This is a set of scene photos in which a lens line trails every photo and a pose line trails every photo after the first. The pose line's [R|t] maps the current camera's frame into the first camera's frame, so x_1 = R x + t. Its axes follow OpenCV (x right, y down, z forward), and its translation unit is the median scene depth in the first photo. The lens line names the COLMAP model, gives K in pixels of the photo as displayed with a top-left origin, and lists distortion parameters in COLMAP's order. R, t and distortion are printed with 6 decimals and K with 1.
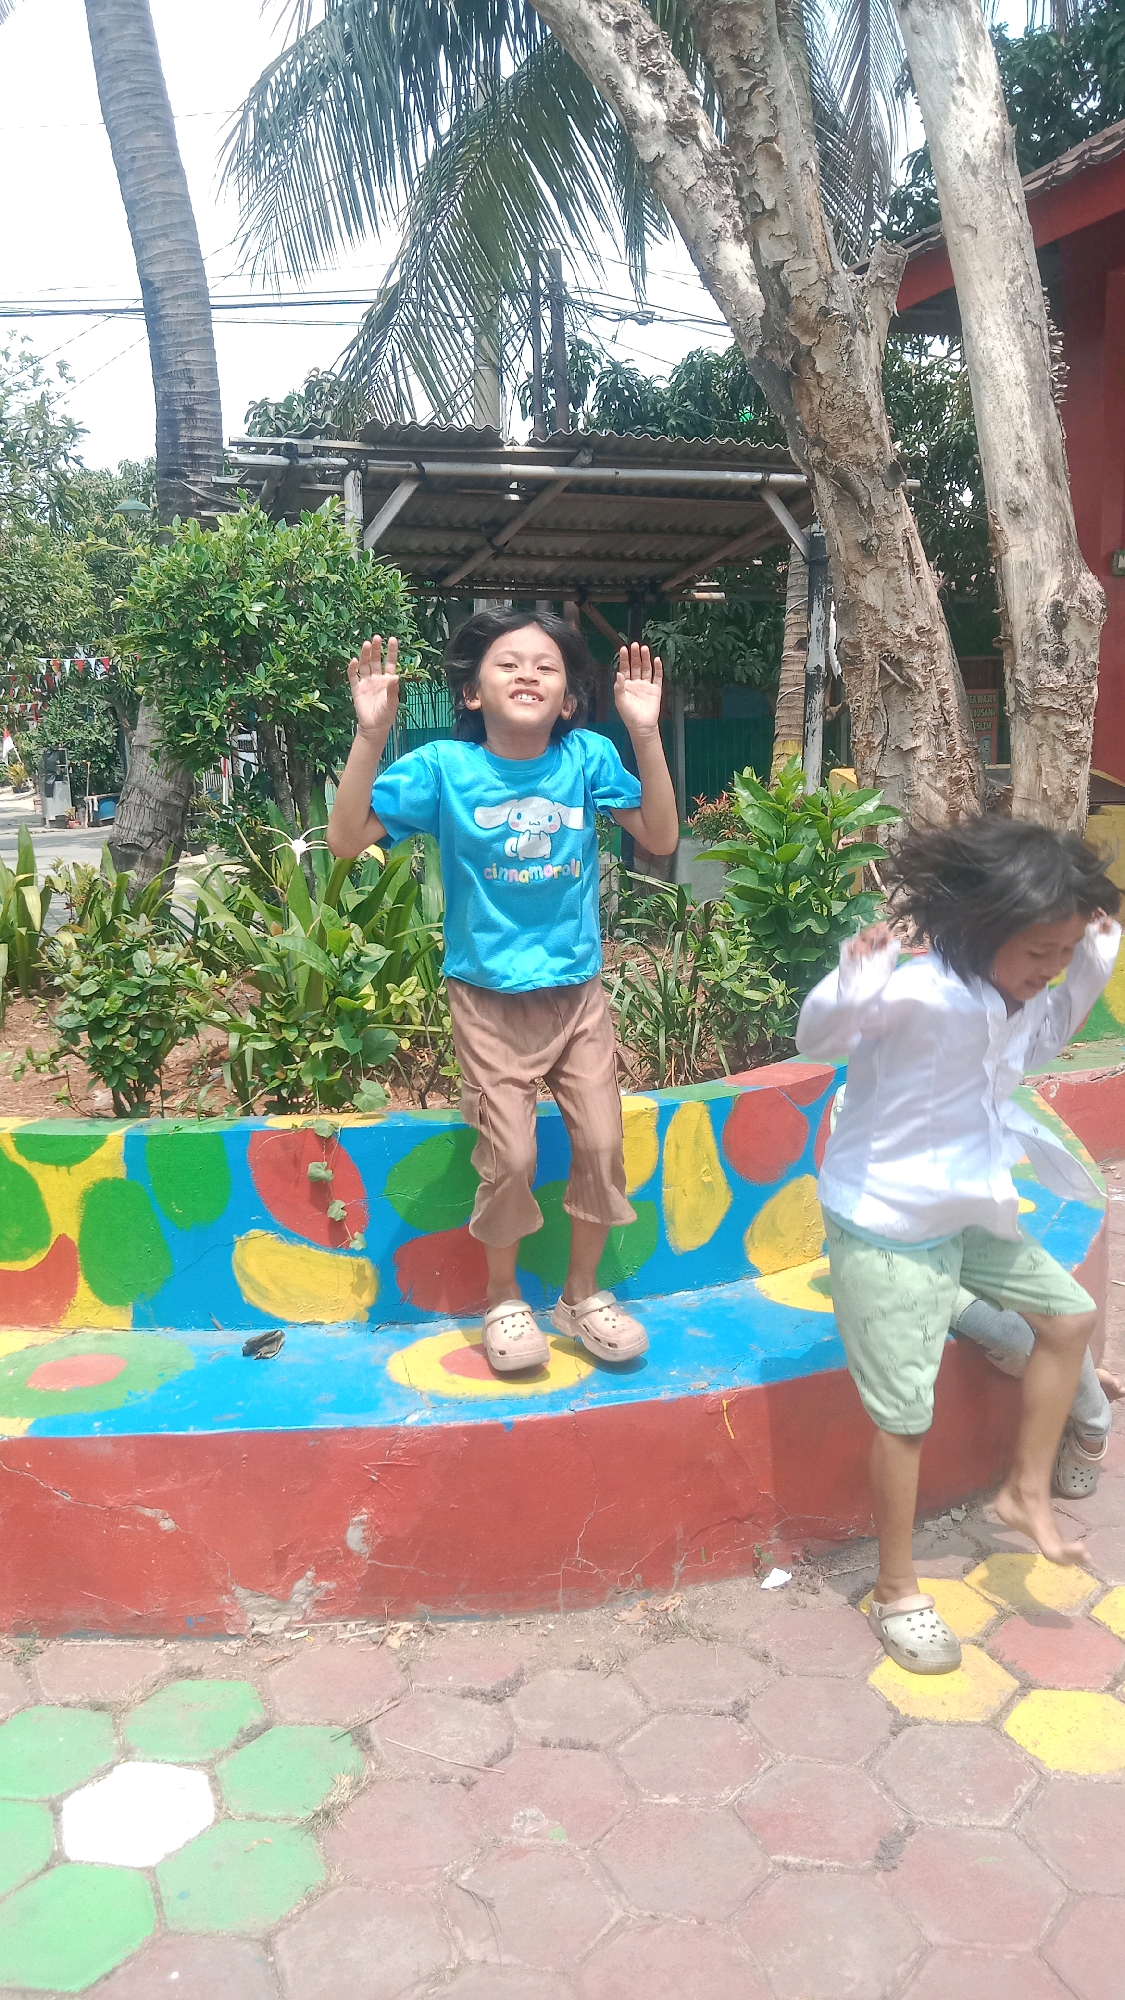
lens RADIAL K [[1551.2, 0, 571.5], [0, 1551.2, 1044.4], [0, 0, 1]] dist [0.082945, -0.165969]
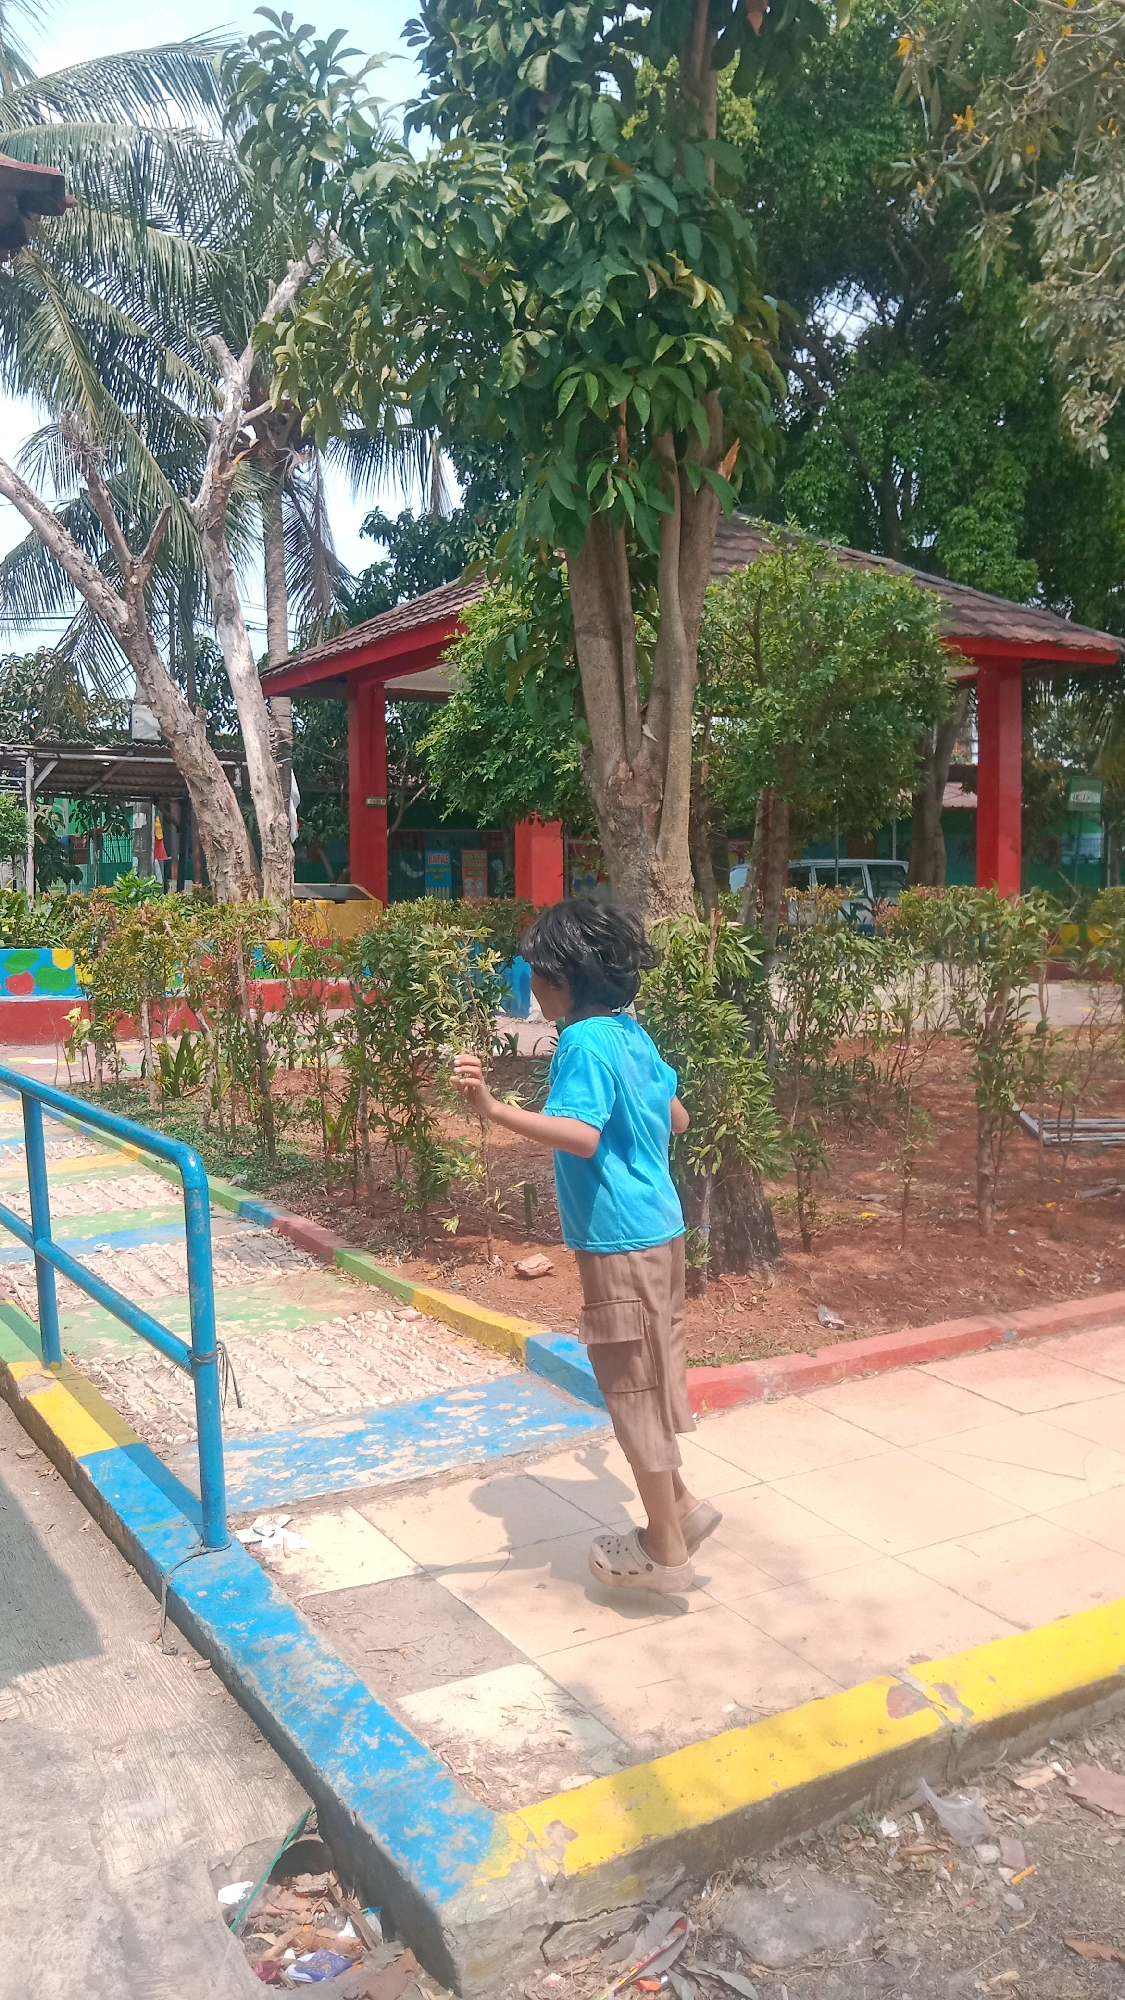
lens RADIAL K [[1551.2, 0, 571.5], [0, 1551.2, 1044.4], [0, 0, 1]] dist [0.082945, -0.165969]
pose [[0.990207, 0.006333, 0.139462, 0.366279], [0.005638, 0.996341, -0.085275, 0.302152], [-0.139491, 0.085226, 0.986549, -1.522001]]
